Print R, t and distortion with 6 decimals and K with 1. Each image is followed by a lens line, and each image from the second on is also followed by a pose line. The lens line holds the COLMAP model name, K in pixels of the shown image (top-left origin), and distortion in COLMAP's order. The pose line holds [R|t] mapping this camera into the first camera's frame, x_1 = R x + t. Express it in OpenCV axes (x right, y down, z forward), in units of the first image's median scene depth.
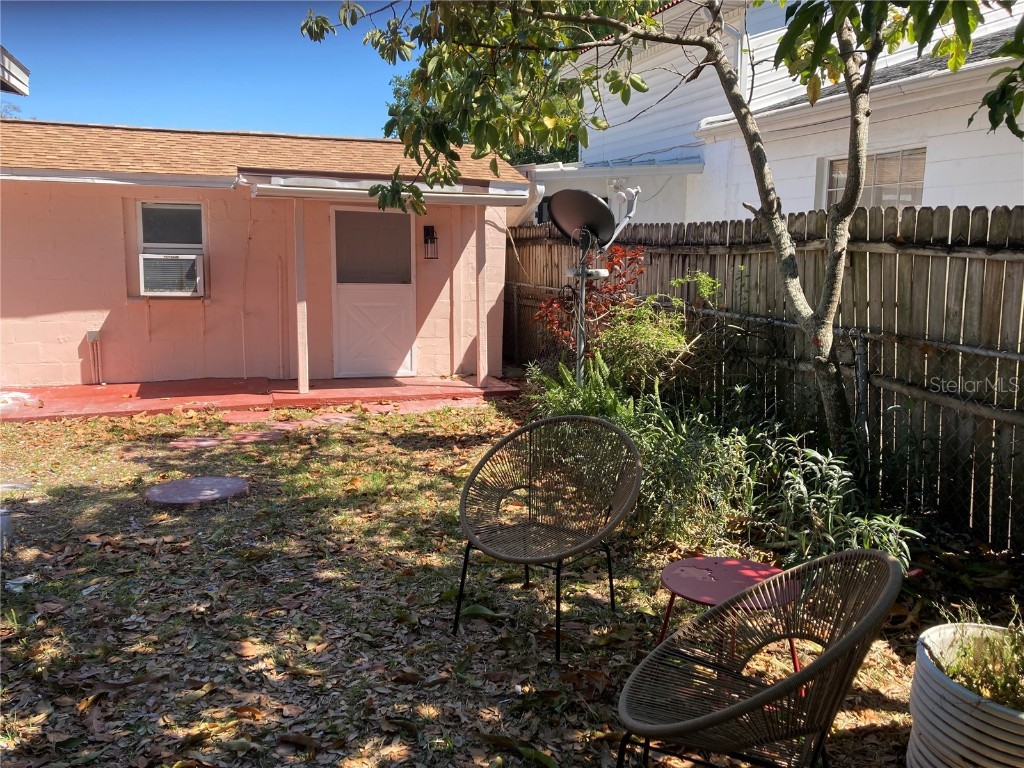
lens RADIAL K [[847.2, 0, 508.8], [0, 847.2, 372.2], [0, 0, 1]] dist [0.019294, 0.002394]
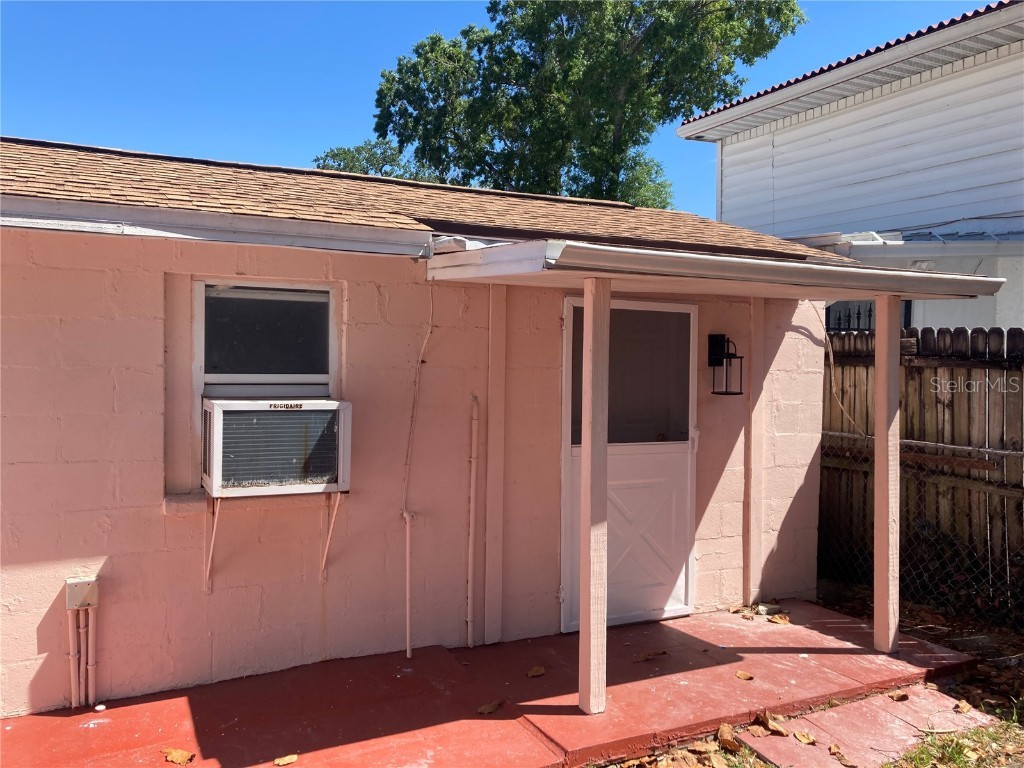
lens RADIAL K [[847.2, 0, 508.8], [0, 847.2, 372.2], [0, 0, 1]] dist [0.019294, 0.002394]
pose [[0.985303, -0.008236, 0.170619, -0.343676], [0.029898, 0.991734, -0.124782, -0.090654], [-0.168181, 0.128049, 0.977404, 0.527120]]
